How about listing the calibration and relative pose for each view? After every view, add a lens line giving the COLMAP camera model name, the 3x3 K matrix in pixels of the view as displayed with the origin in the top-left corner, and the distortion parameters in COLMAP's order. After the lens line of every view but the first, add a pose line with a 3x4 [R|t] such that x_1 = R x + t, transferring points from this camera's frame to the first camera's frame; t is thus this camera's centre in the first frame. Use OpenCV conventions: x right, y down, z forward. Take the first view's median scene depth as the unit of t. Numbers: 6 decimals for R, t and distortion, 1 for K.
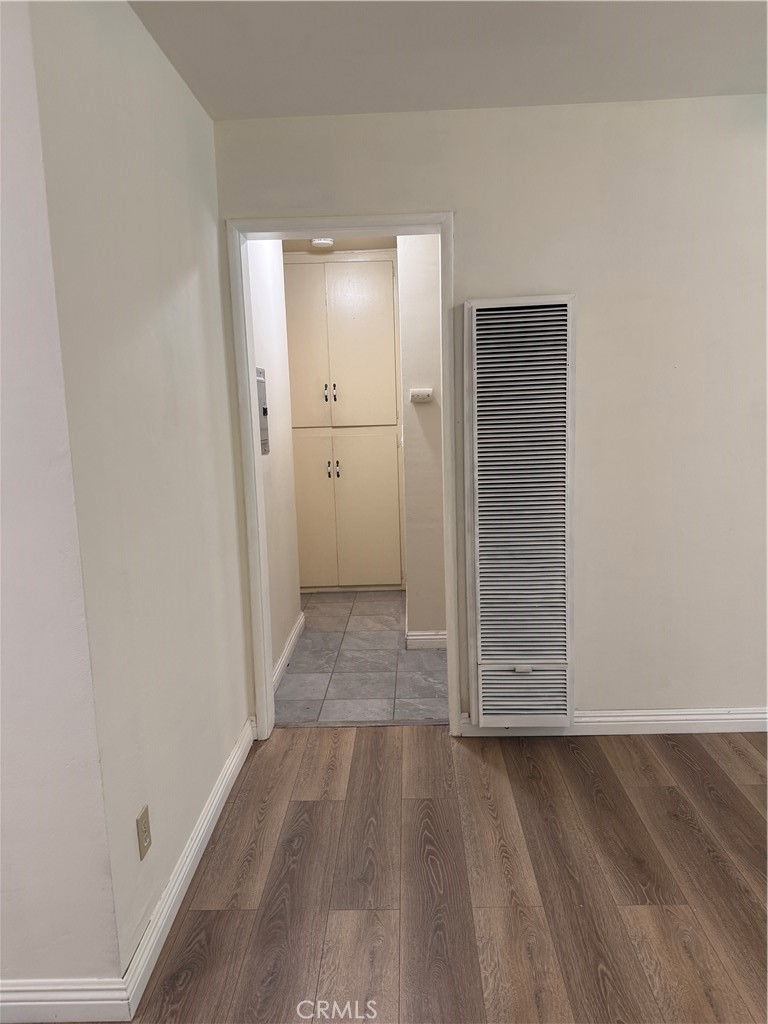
lens RADIAL K [[712.6, 0, 385.3], [0, 712.6, 516.0], [0, 0, 1]] dist [0.131427, -0.195905]
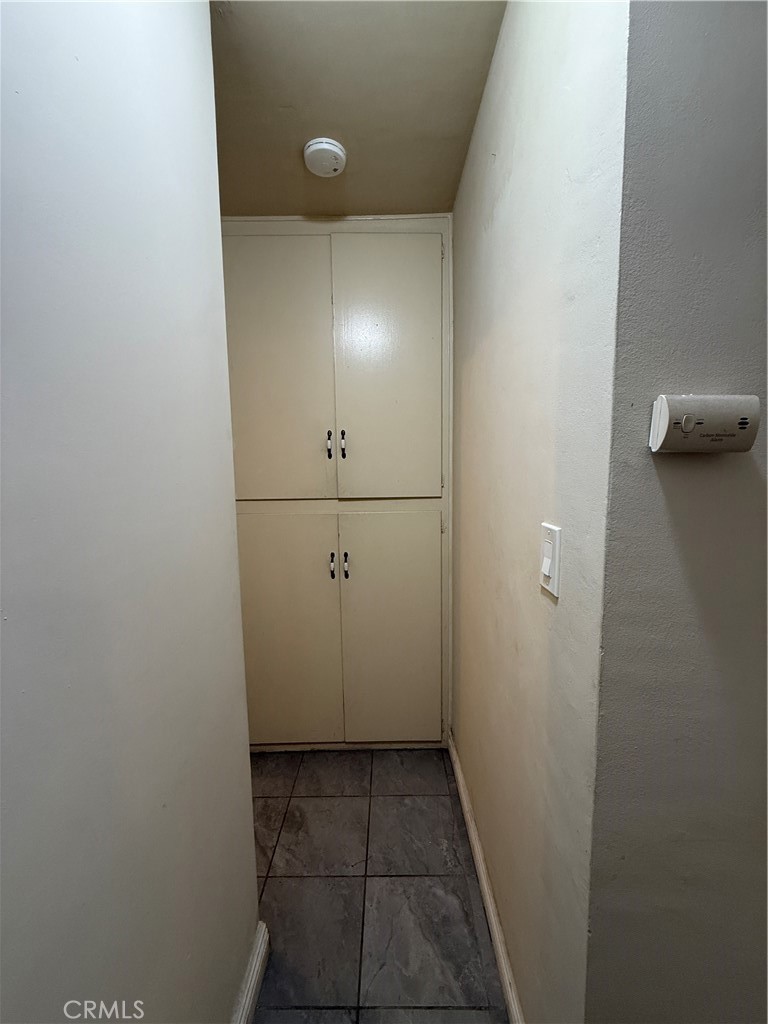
lens RADIAL K [[406.7, 0, 383.8], [0, 406.7, 510.3], [0, 0, 1]] dist [0.000720, 0.000296]
pose [[0.999511, 0.012656, 0.028595, -0.044982], [-0.011238, 0.998725, -0.049221, -0.098725], [-0.029181, 0.048875, 0.998379, 0.650728]]
